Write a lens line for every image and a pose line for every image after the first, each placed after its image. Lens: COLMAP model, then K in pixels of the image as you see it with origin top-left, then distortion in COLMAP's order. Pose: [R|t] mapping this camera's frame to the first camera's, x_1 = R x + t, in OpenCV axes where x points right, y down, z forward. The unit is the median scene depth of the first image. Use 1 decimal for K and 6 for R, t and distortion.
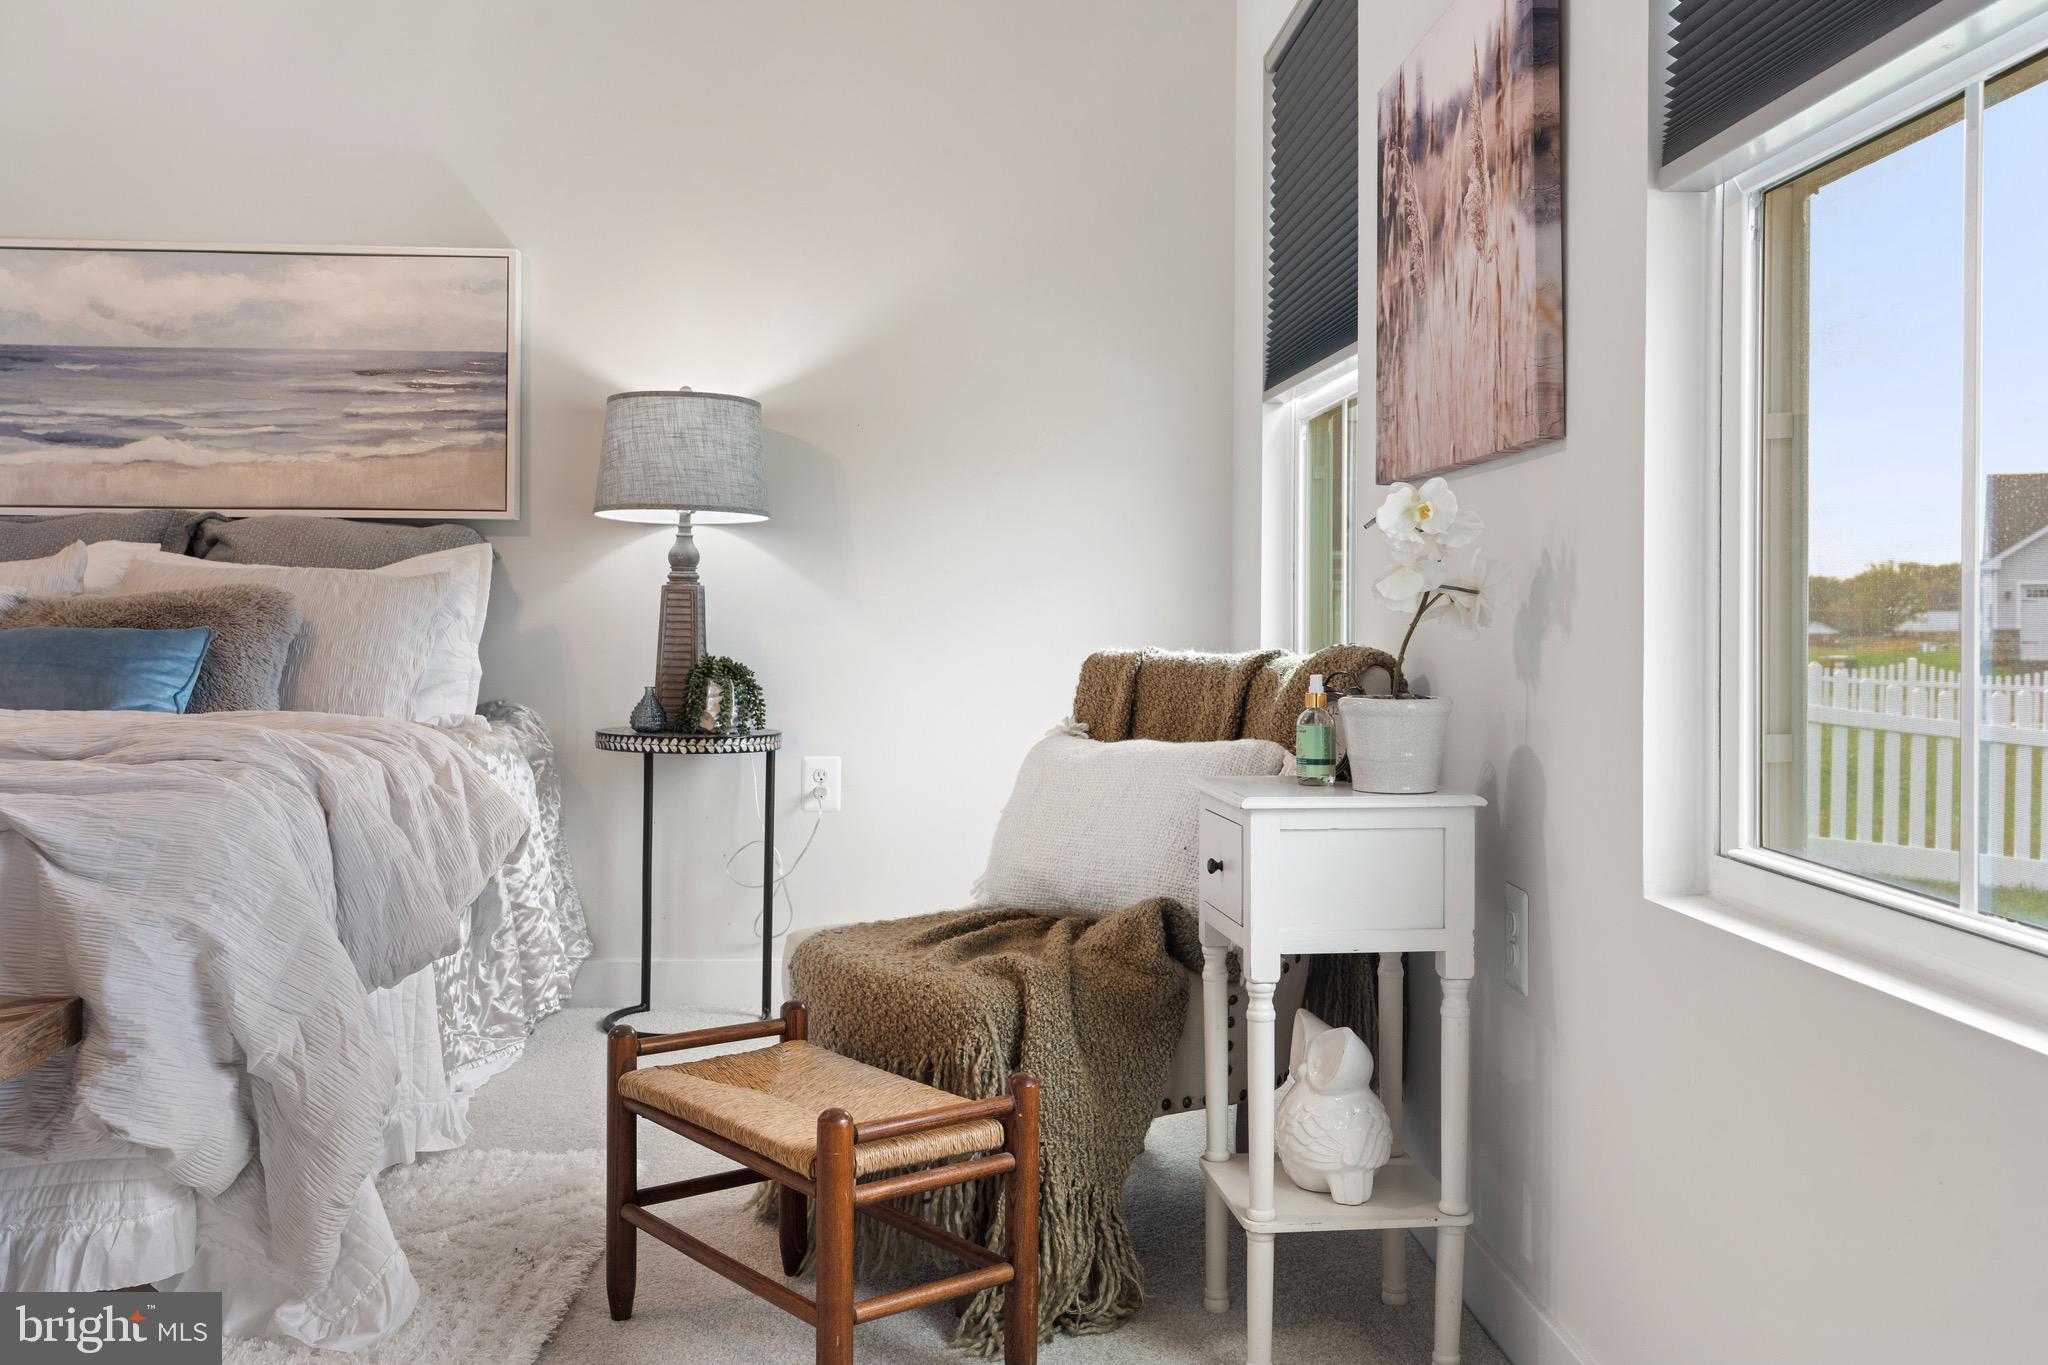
lens RADIAL K [[1833.5, 0, 1044.4], [0, 1833.5, 609.8], [0, 0, 1]] dist [-0.008006, -0.001720]
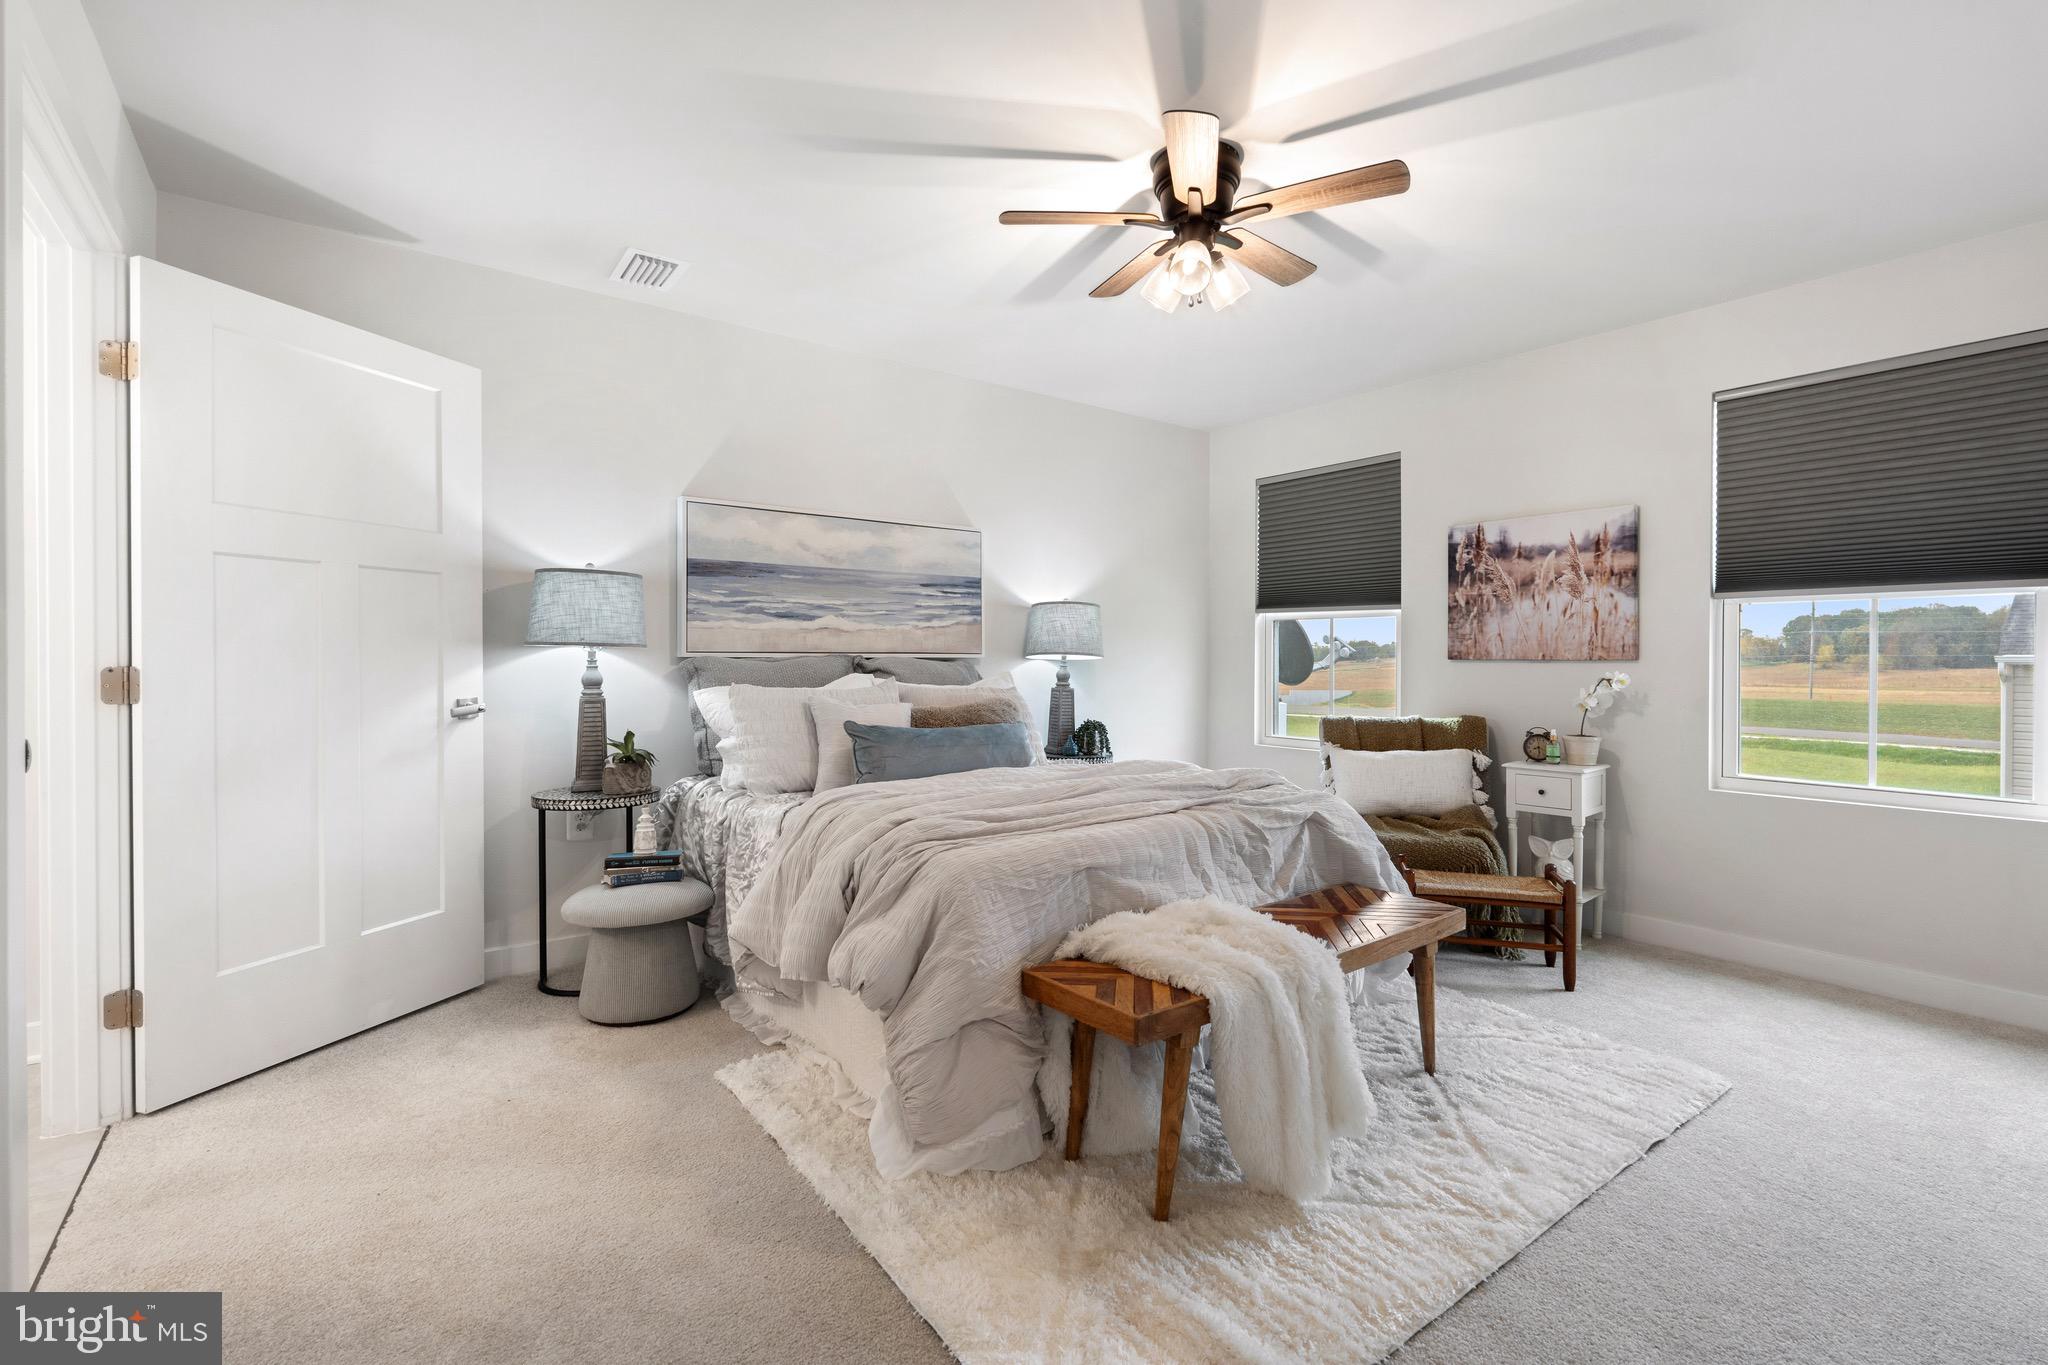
lens RADIAL K [[918.0, 0, 1020.9], [0, 918.0, 662.6], [0, 0, 1]] dist [-0.001943, -0.000096]
pose [[0.834957, -0.006849, 0.550272, -1.175336], [0.001049, 0.999941, 0.010854, -0.077954], [-0.550314, -0.008485, 0.834915, 0.141048]]
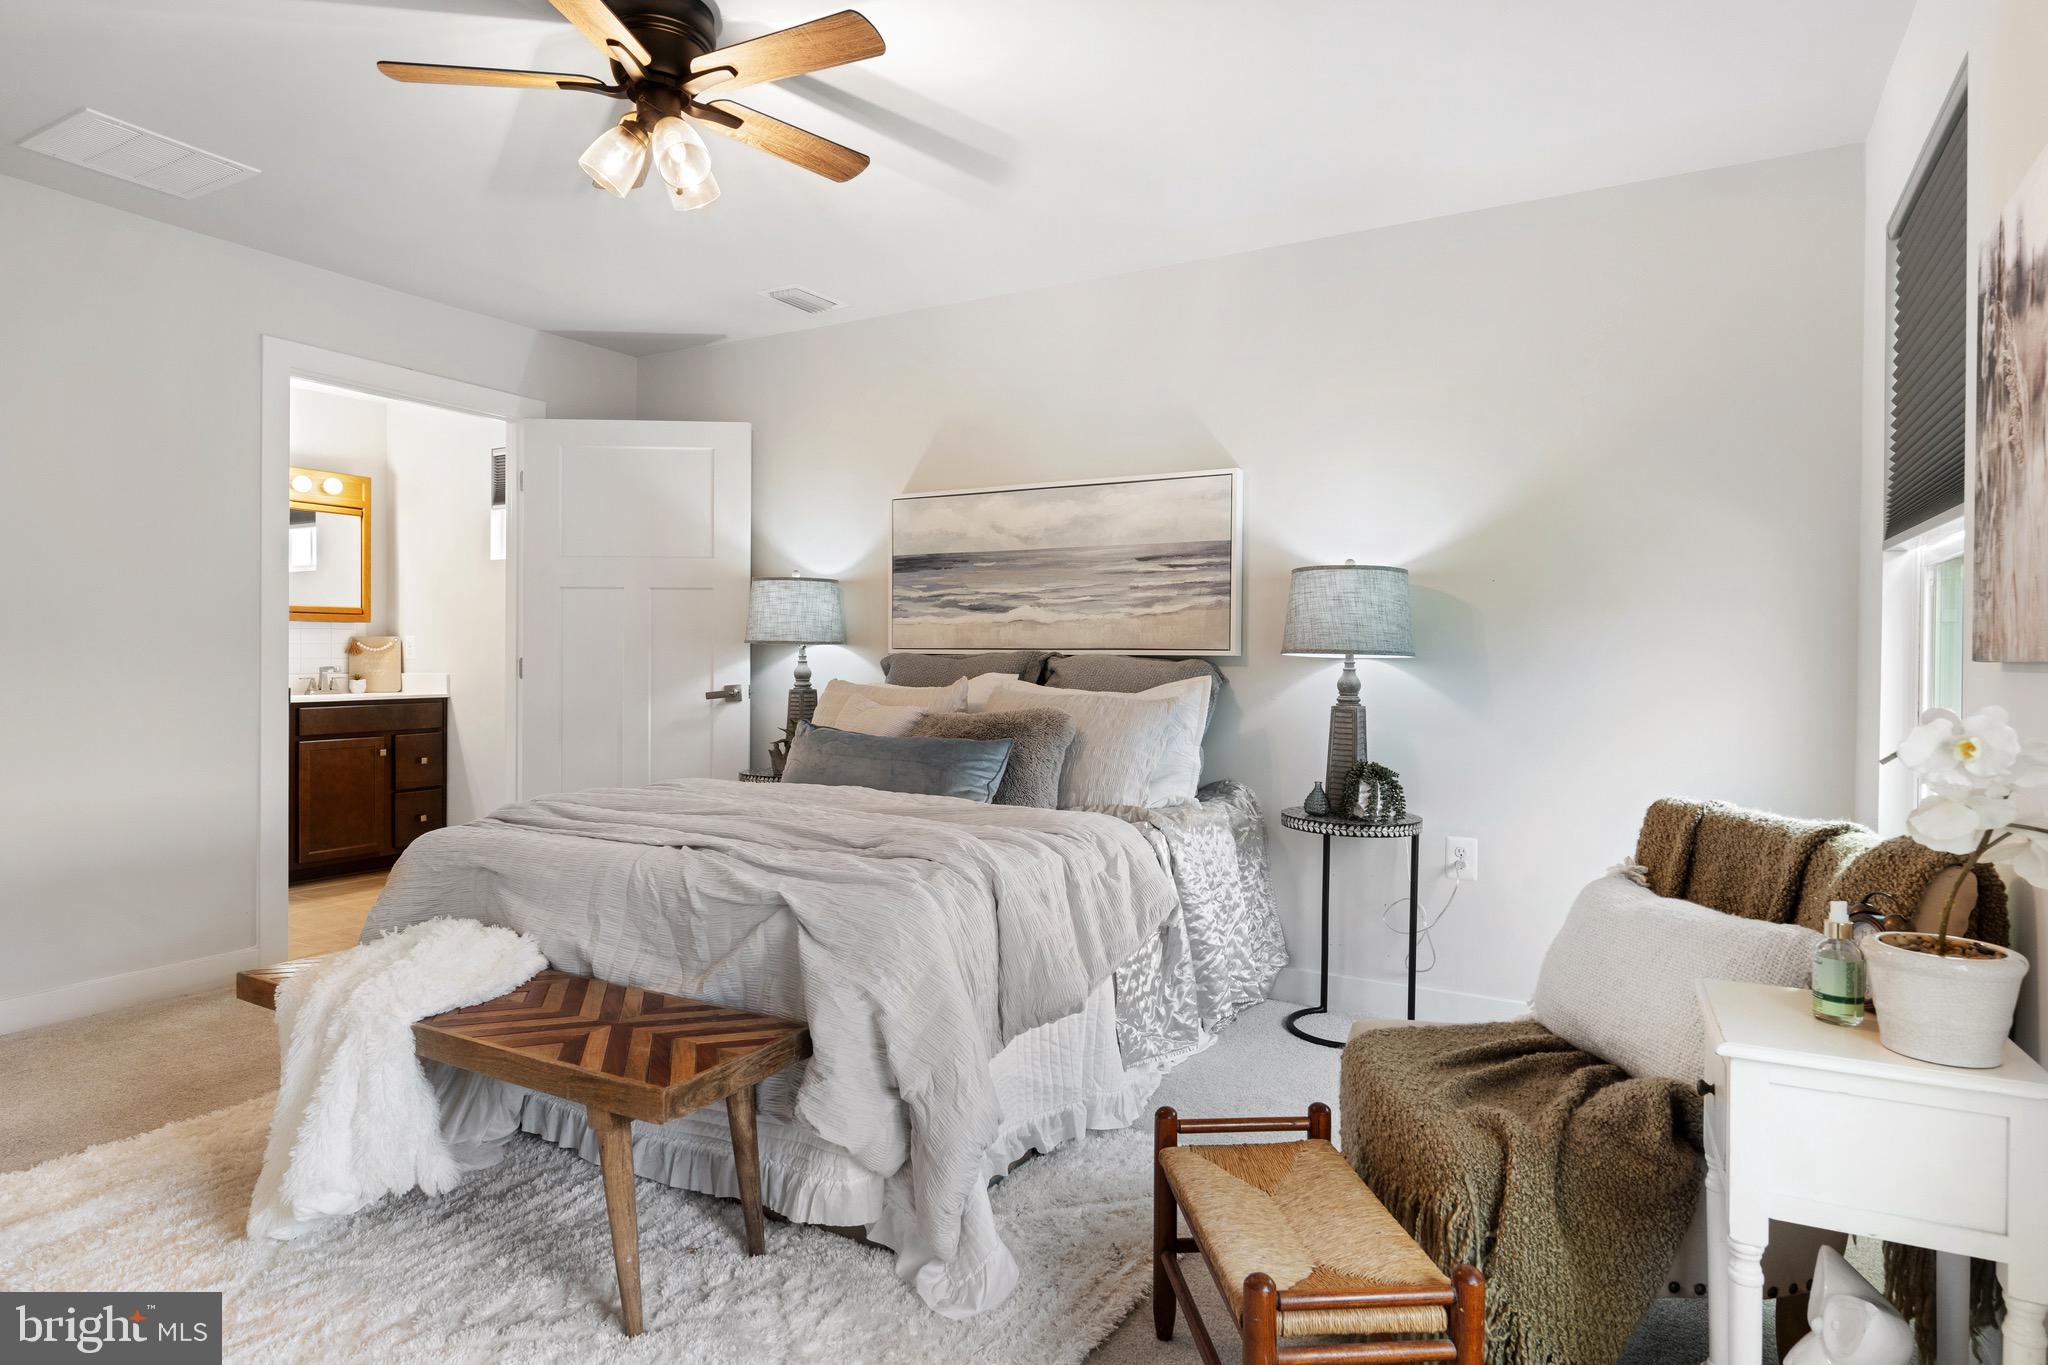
lens RADIAL K [[1133.3, 0, 1018.5], [0, 1133.3, 665.1], [0, 0, 1]] dist [-0.003021, 0.000154]
pose [[0.828098, 0.005611, -0.560555, 0.097782], [-0.002567, 0.999977, 0.006216, -0.066847], [0.560577, -0.003708, 0.828094, 0.235161]]
